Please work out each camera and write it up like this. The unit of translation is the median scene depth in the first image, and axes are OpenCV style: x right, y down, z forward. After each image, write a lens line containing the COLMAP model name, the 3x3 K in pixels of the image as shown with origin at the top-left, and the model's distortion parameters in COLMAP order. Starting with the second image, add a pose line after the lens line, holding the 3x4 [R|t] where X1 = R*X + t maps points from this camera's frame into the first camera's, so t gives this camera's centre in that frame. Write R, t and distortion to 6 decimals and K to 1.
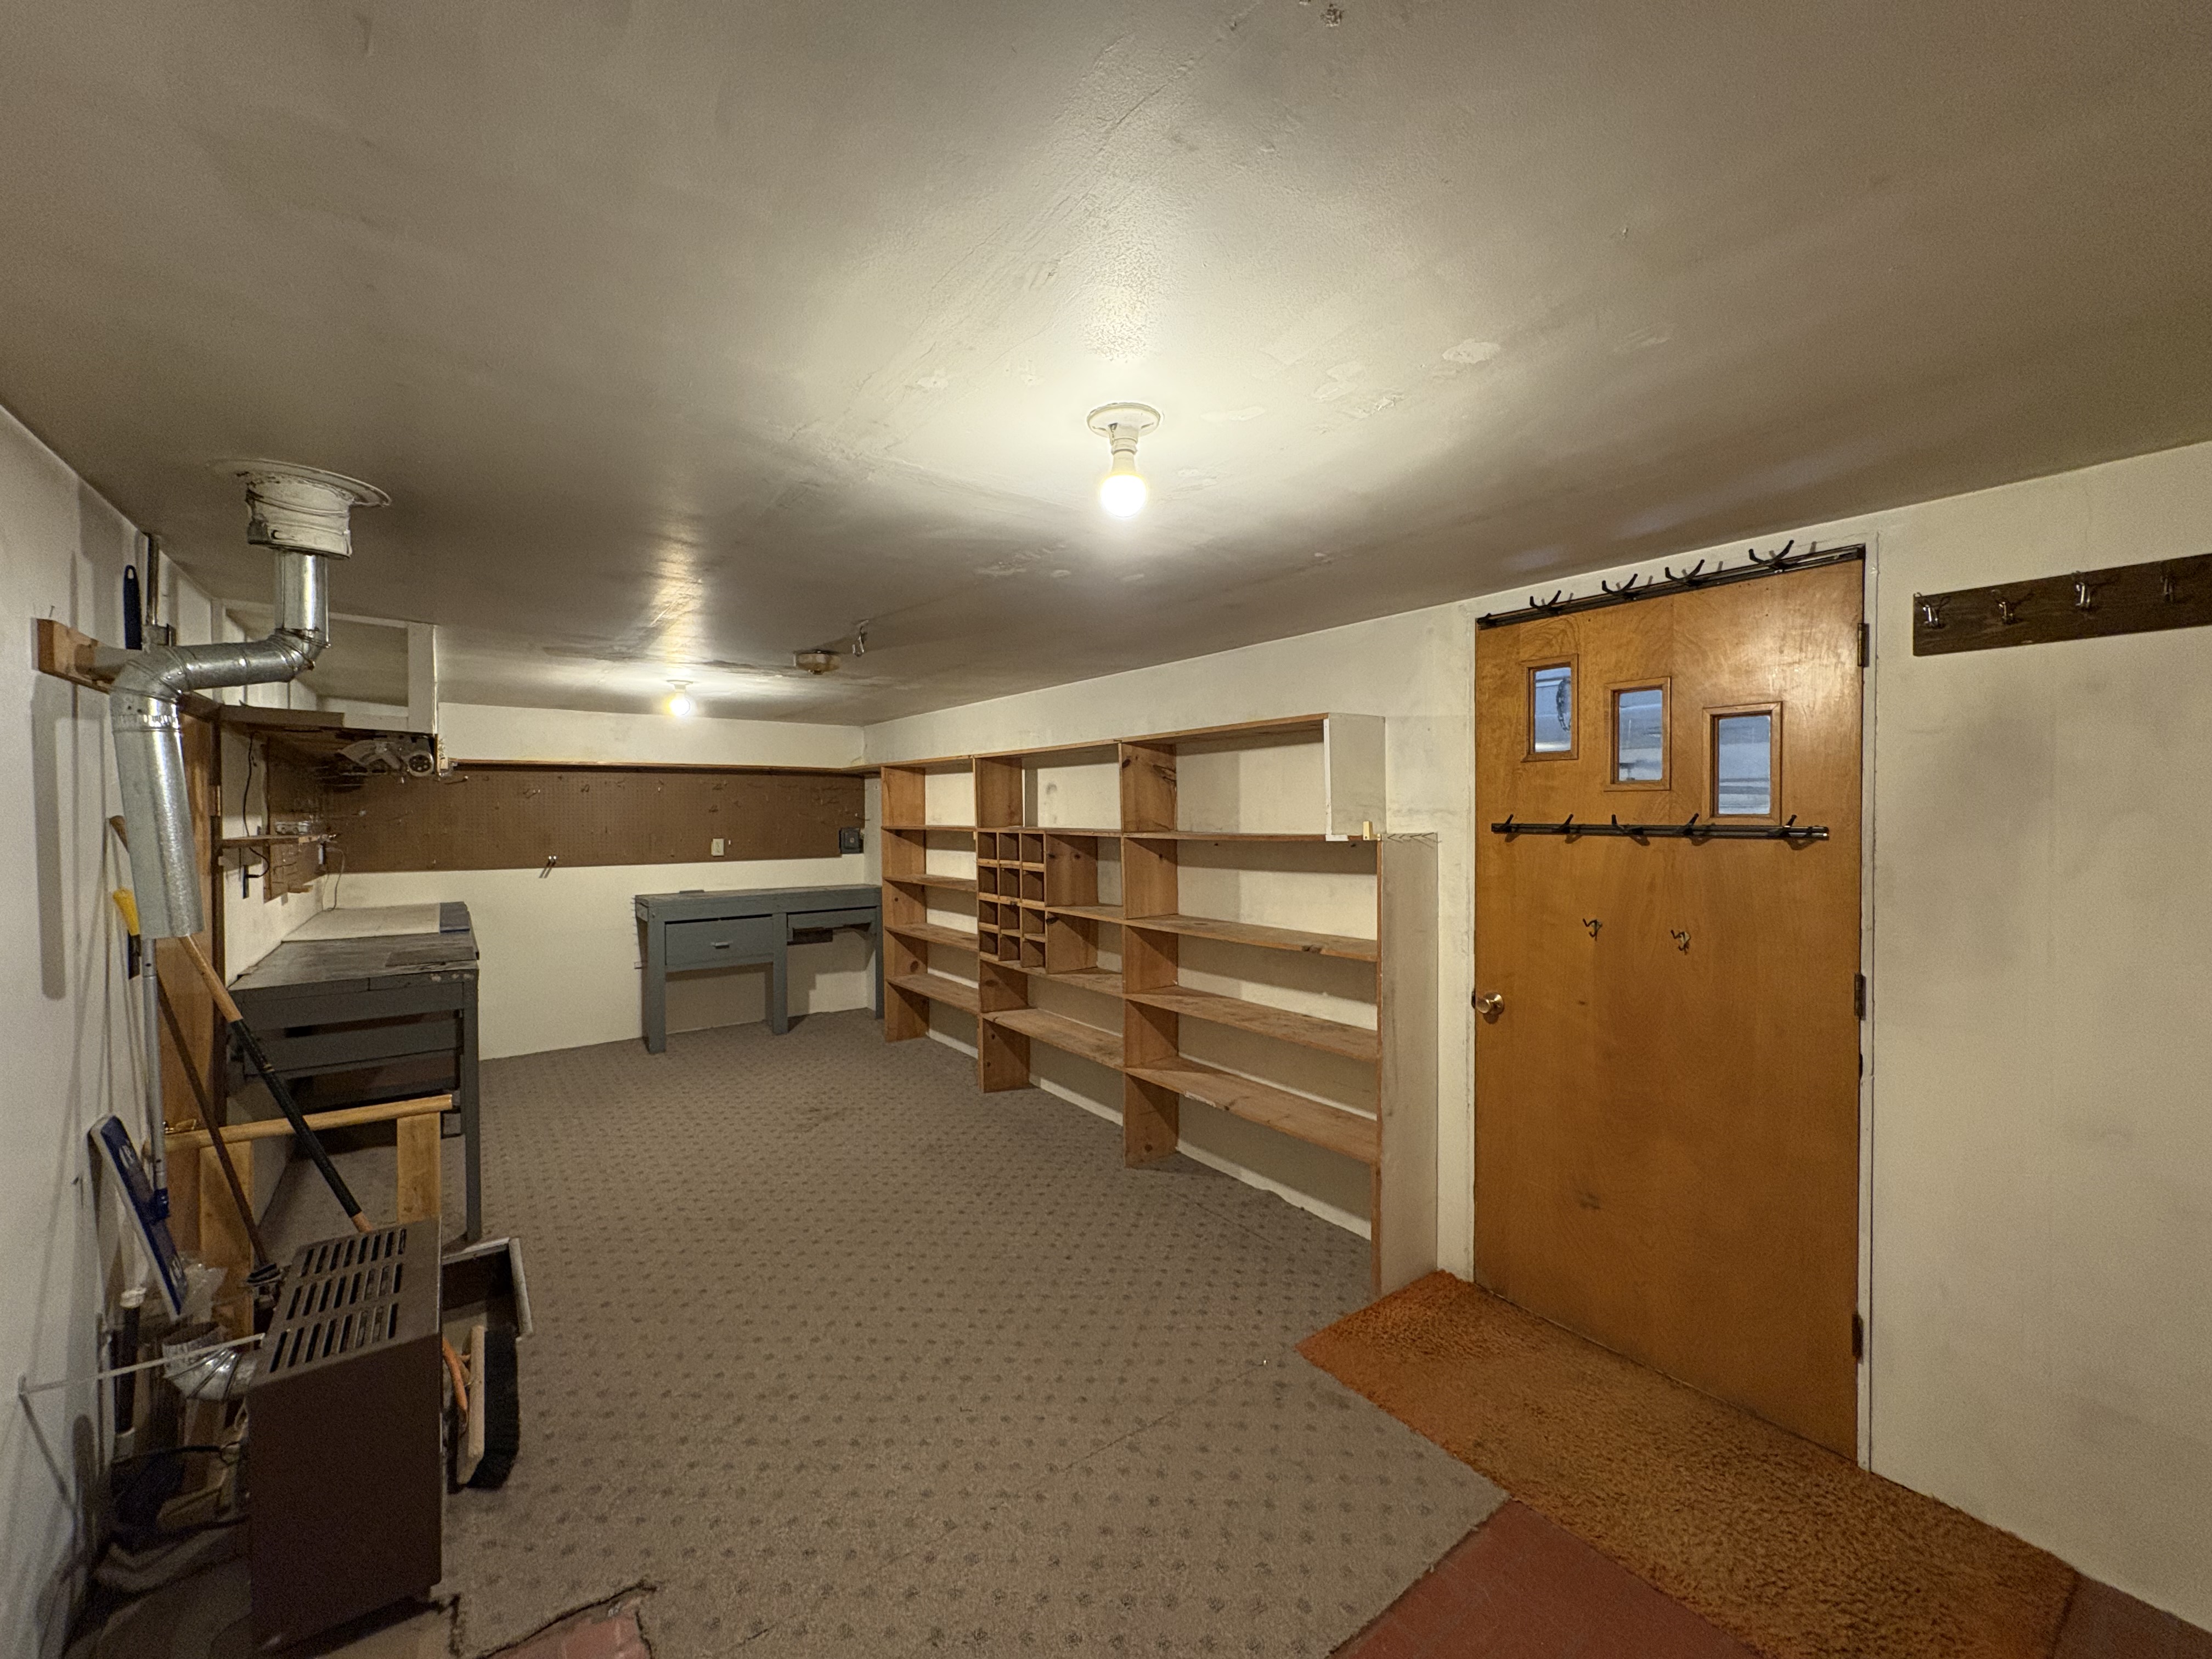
lens RADIAL K [[883.7, 0, 1106.0], [0, 883.7, 829.5], [0, 0, 1]] dist [-0.001090, -0.000292]
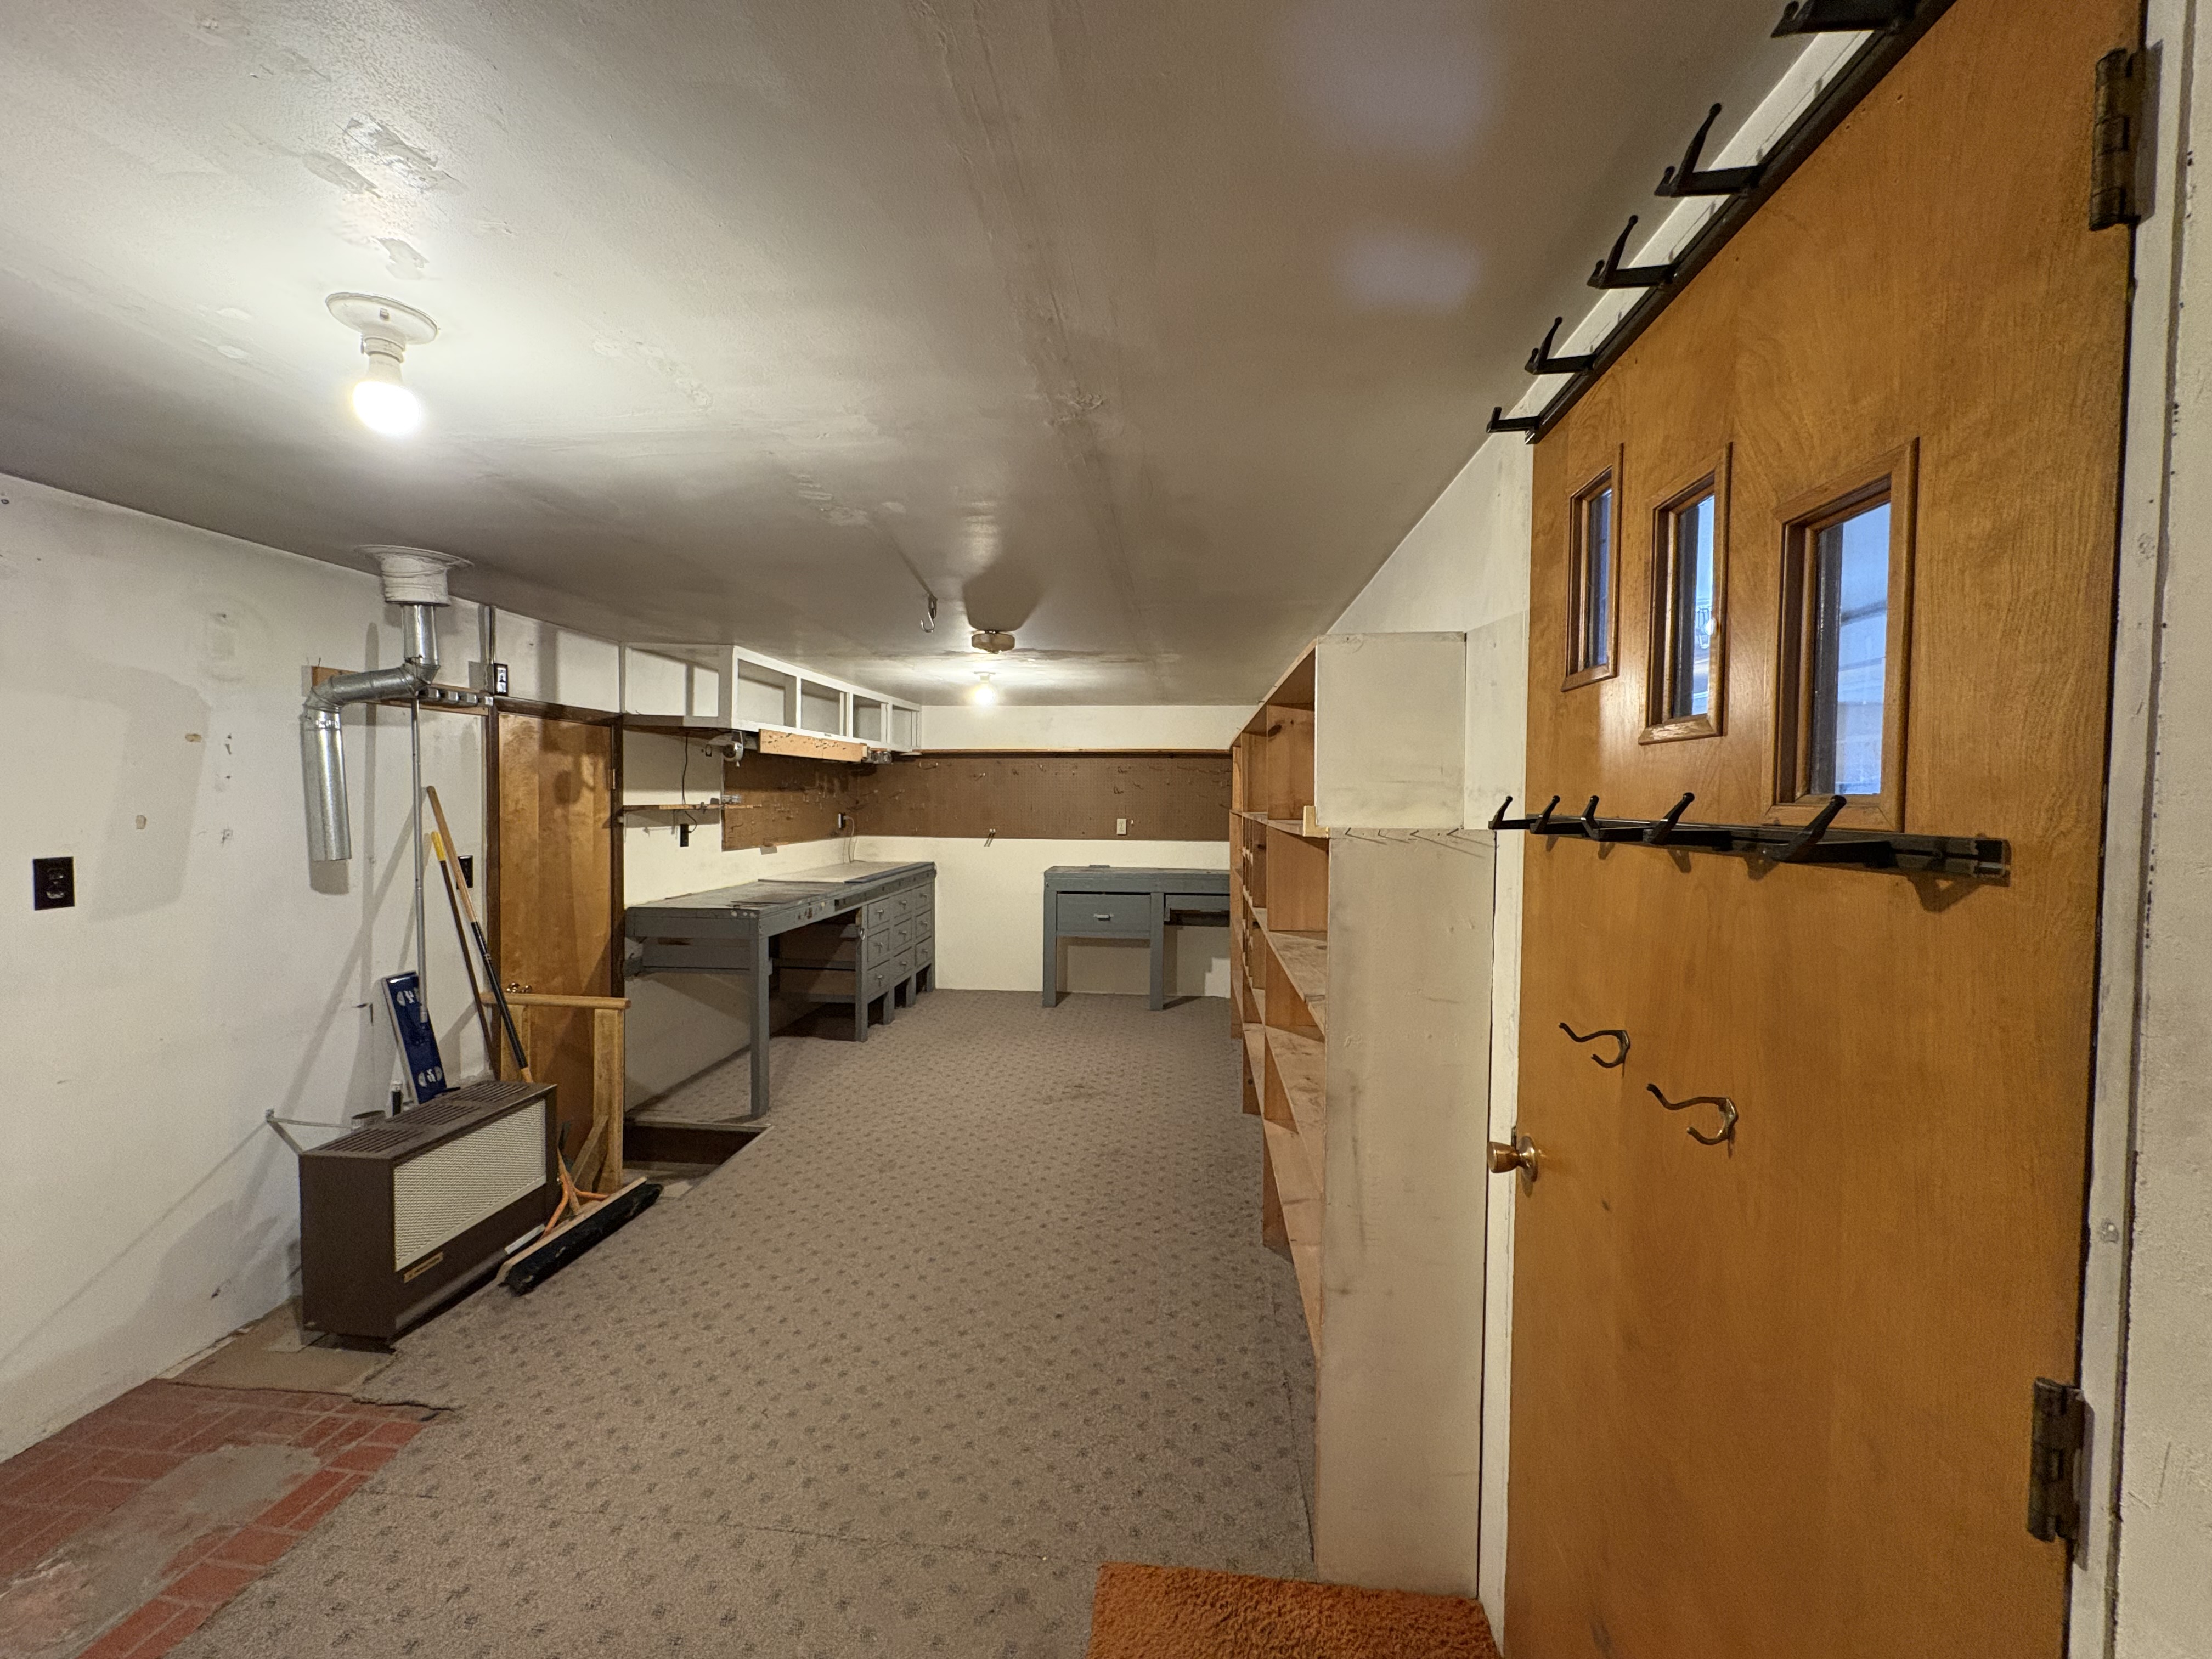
lens RADIAL K [[883.7, 0, 1106.0], [0, 883.7, 829.5], [0, 0, 1]] dist [-0.001090, -0.000292]
pose [[0.738402, 0.034898, -0.673457, 0.450753], [-0.024814, 0.999390, 0.024580, -0.003320], [0.673904, -0.001439, 0.738817, 0.335408]]
